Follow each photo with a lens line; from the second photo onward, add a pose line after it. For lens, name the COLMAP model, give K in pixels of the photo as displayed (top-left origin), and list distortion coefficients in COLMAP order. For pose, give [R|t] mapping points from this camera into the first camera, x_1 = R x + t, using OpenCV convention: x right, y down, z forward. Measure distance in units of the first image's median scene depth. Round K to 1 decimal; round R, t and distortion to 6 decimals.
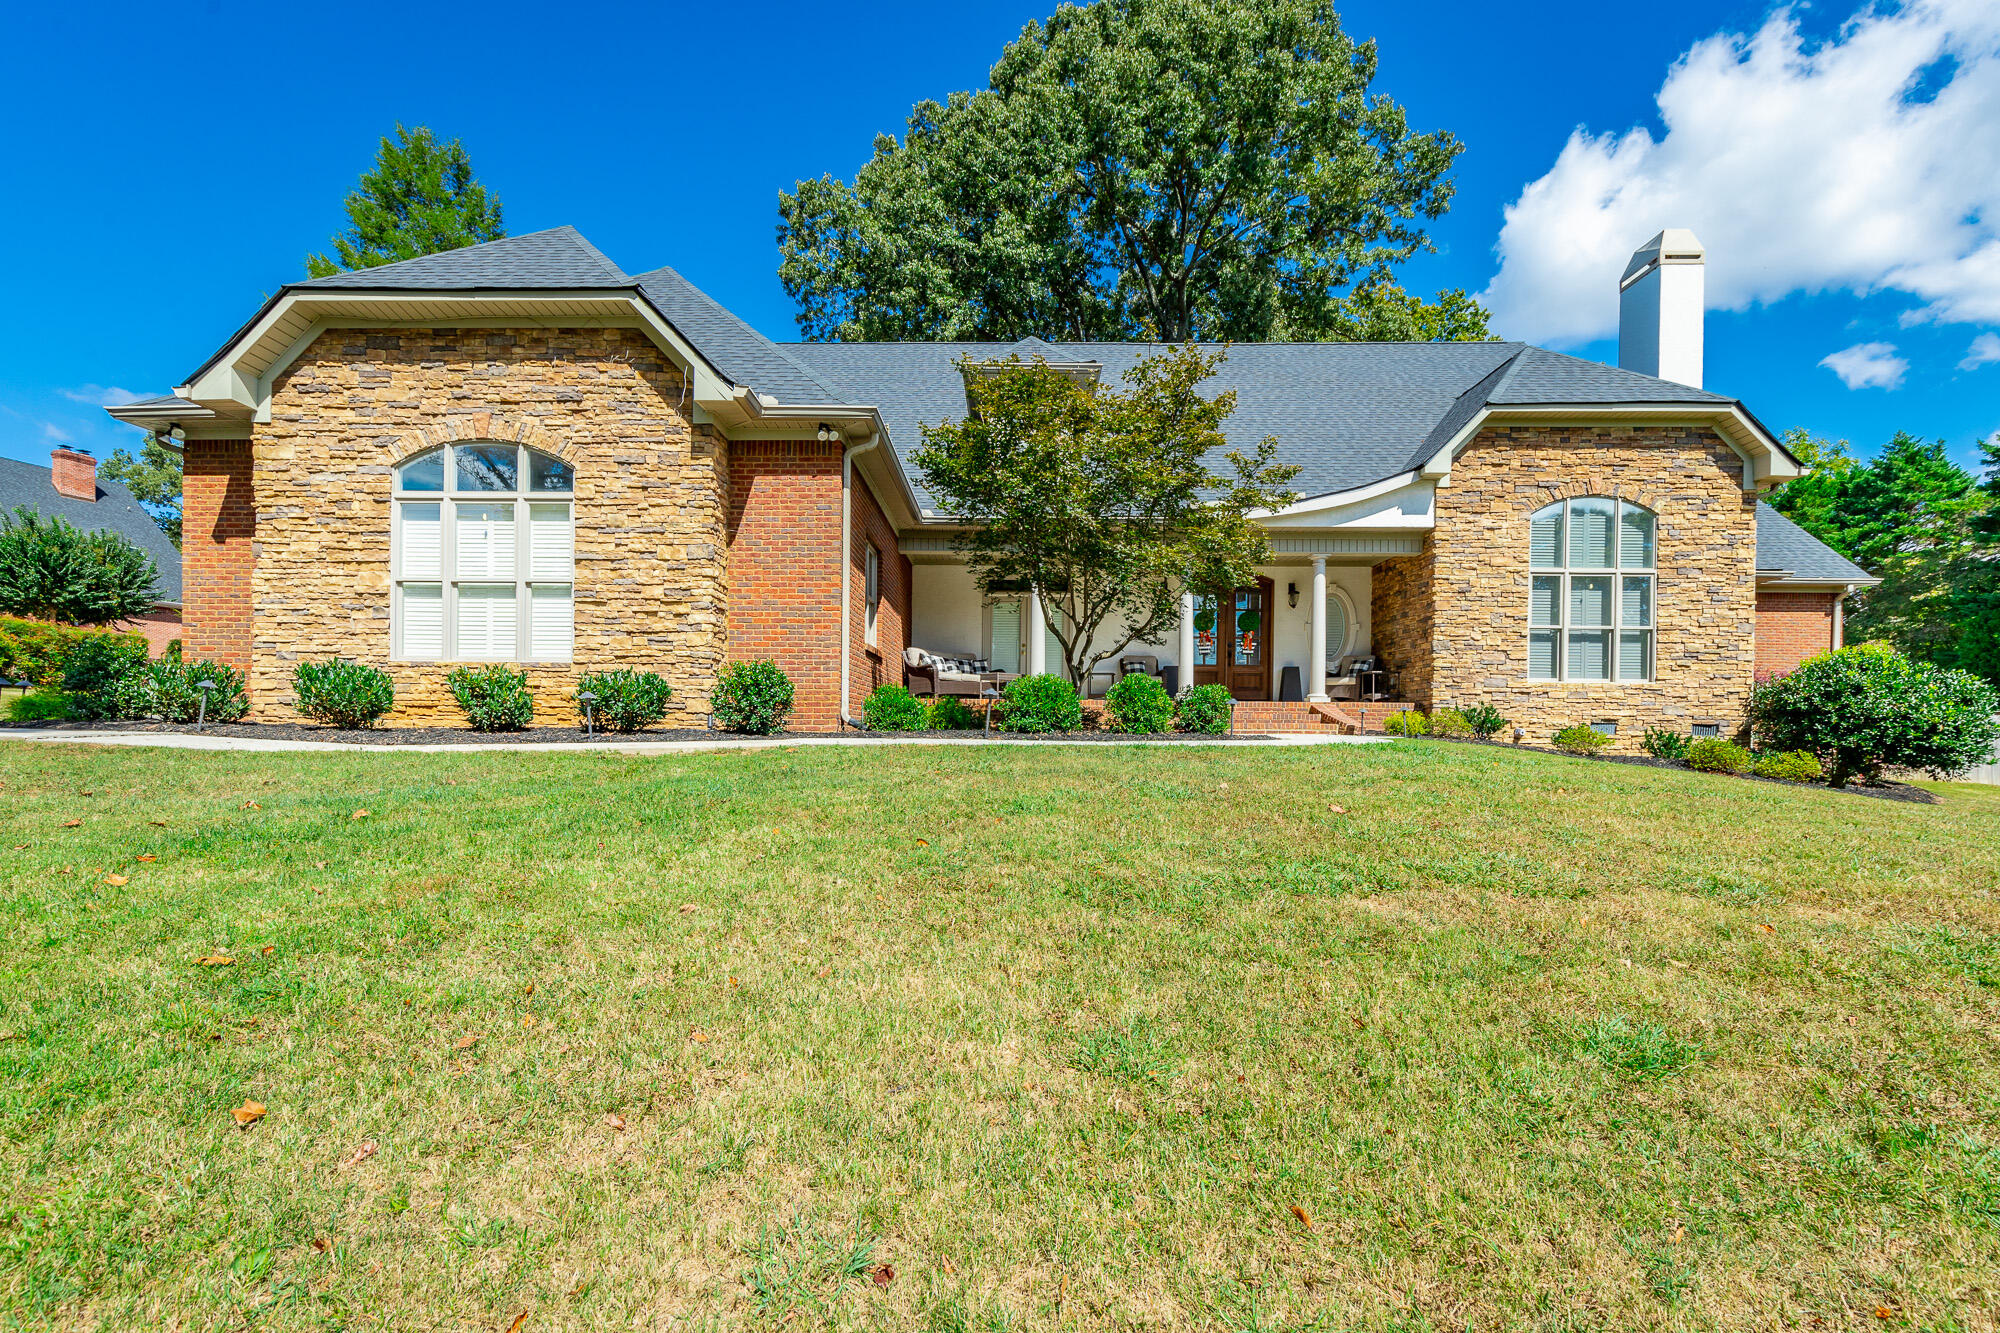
lens RADIAL K [[919.8, 0, 1022.0], [0, 919.8, 733.0], [0, 0, 1]] dist [0.007112, -0.002013]
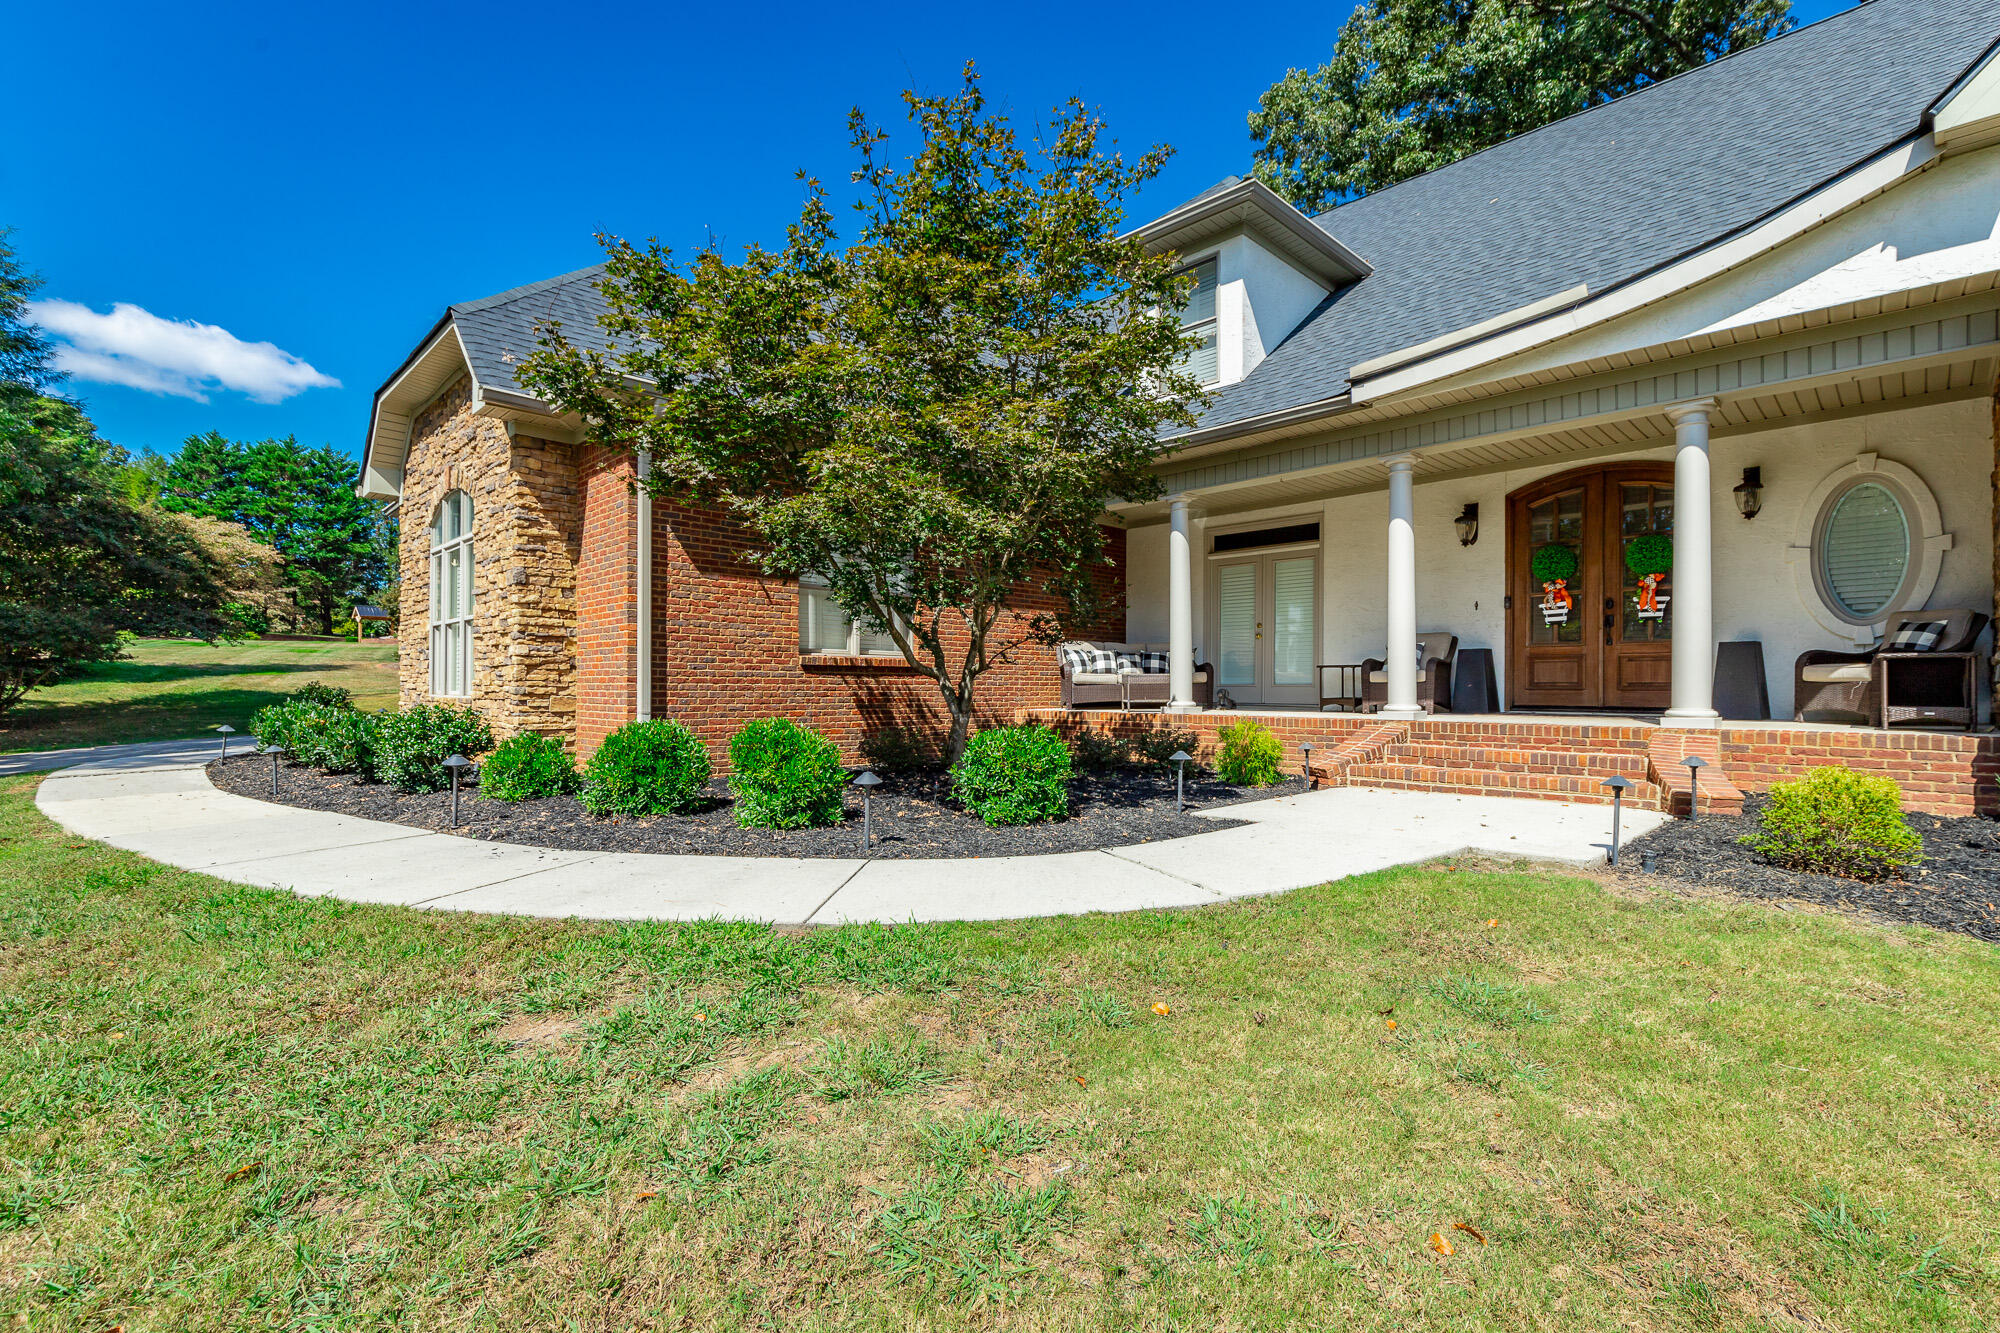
lens RADIAL K [[919.8, 0, 995.3], [0, 919.8, 684.3], [0, 0, 1]] dist [0.007112, -0.002013]
pose [[0.713794, -0.010604, -0.700275, 0.417661], [0.000436, 0.999892, -0.014697, -0.050583], [0.700355, 0.010185, 0.713722, 0.453069]]
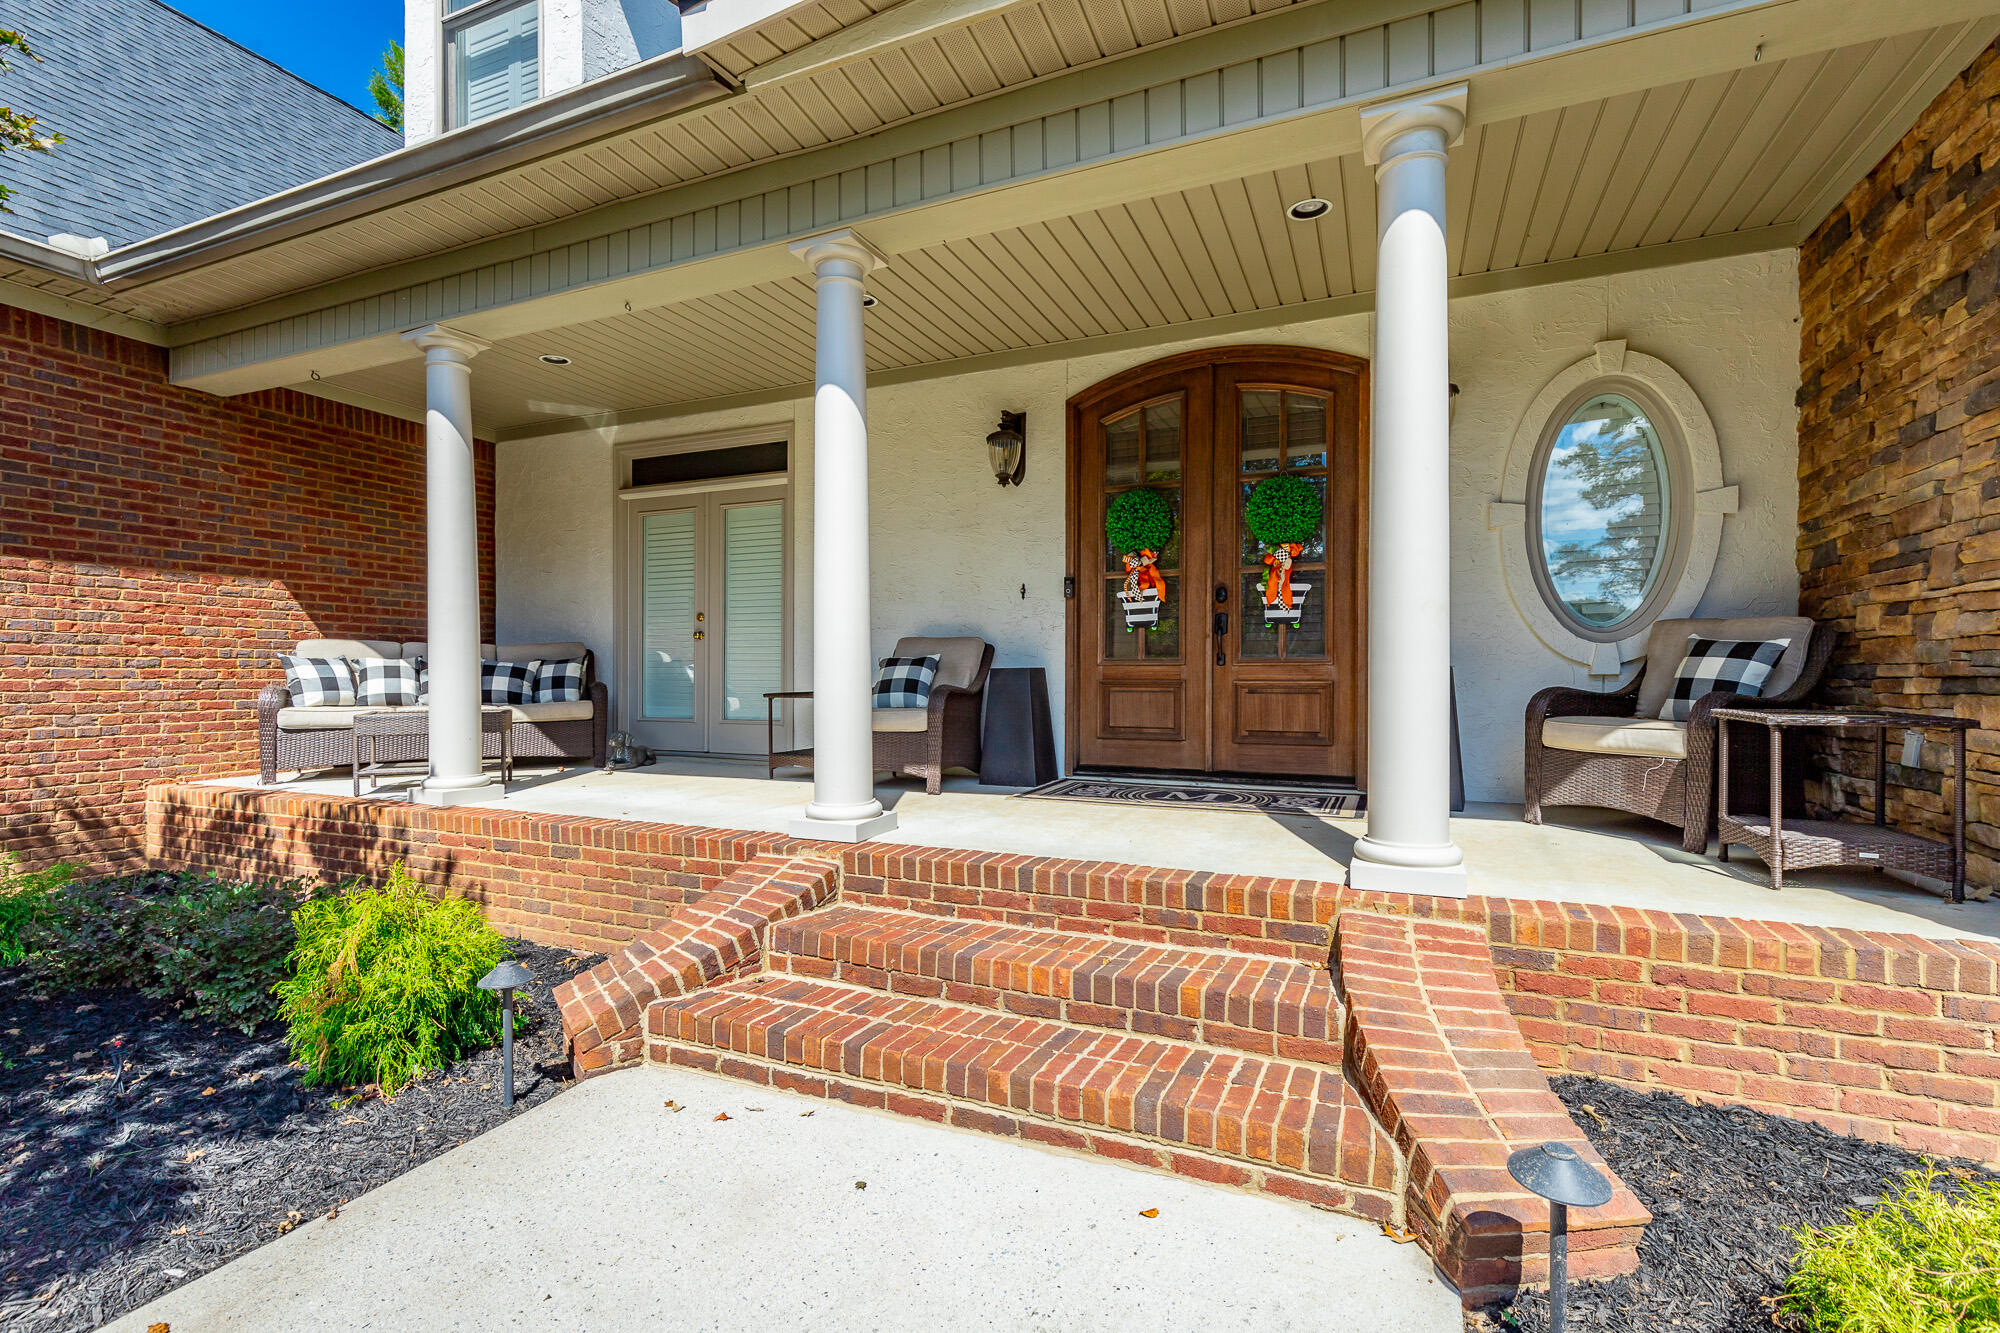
lens RADIAL K [[919.8, 0, 987.2], [0, 919.8, 675.8], [0, 0, 1]] dist [0.007112, -0.002013]
pose [[0.918092, -0.009025, -0.396264, 0.334219], [0.006127, 0.999944, -0.008578, -0.080042], [0.396320, 0.005448, 0.918096, 0.830310]]
